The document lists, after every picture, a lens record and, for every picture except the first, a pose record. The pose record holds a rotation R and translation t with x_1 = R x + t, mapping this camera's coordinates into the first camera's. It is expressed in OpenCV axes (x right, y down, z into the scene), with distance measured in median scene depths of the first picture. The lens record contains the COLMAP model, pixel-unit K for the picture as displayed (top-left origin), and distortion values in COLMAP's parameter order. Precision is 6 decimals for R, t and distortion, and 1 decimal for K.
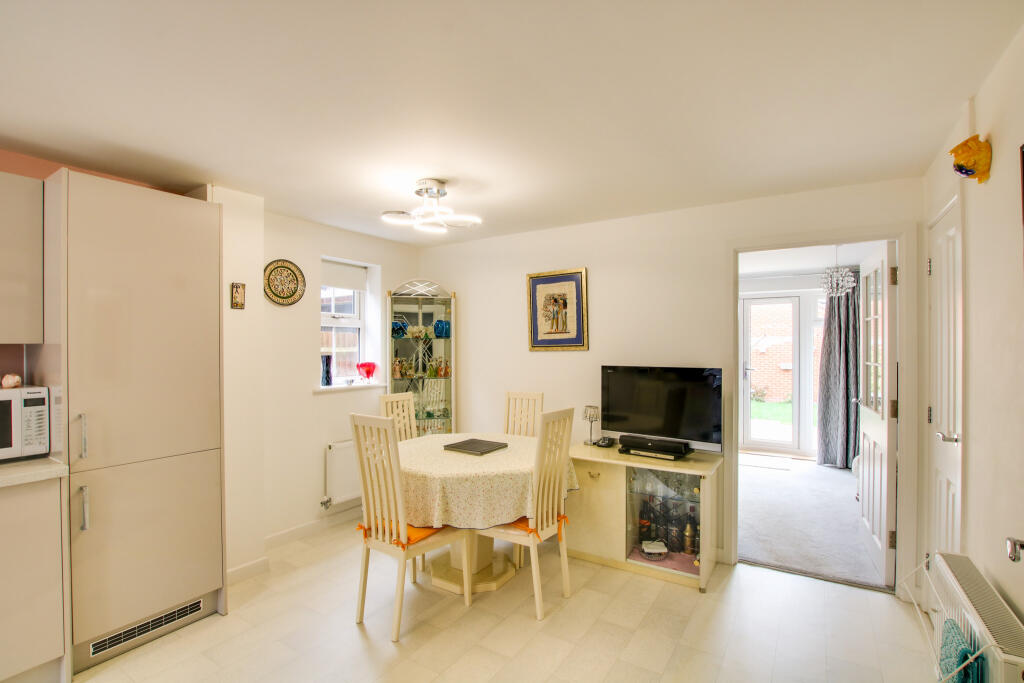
lens RADIAL K [[472.8, 0, 511.2], [0, 472.8, 347.3], [0, 0, 1]] dist [-0.028517, -0.000024]
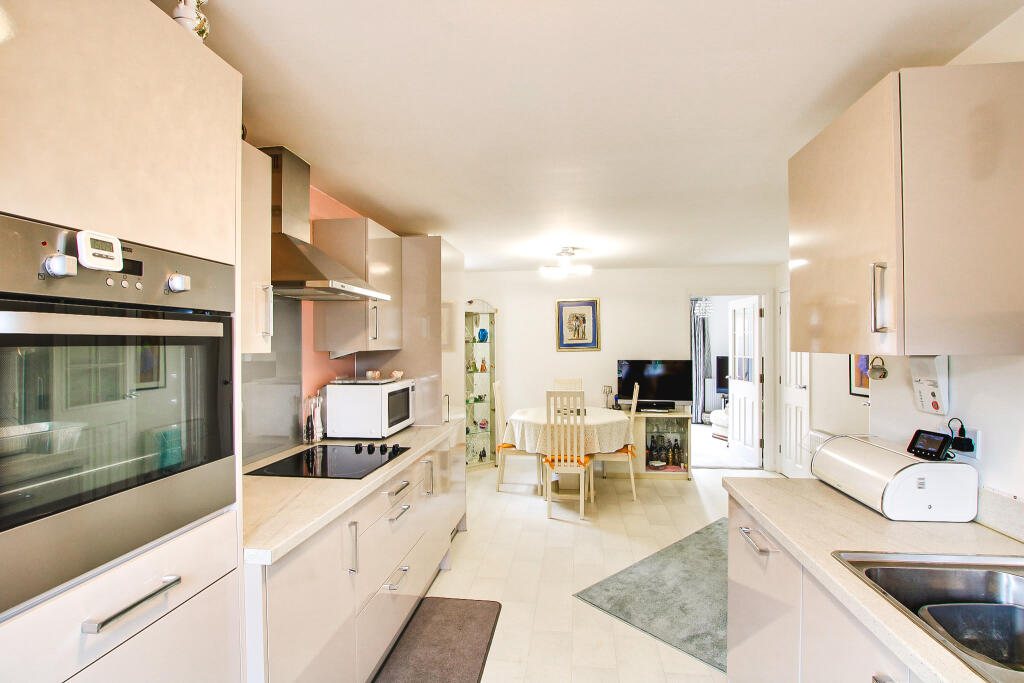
lens RADIAL K [[472.8, 0, 511.2], [0, 472.8, 347.3], [0, 0, 1]] dist [-0.028517, -0.000024]
pose [[0.906998, -0.003287, 0.421123, -0.842549], [0.001790, 0.999991, 0.003950, -0.012770], [-0.421132, -0.002829, 0.906995, -0.327996]]
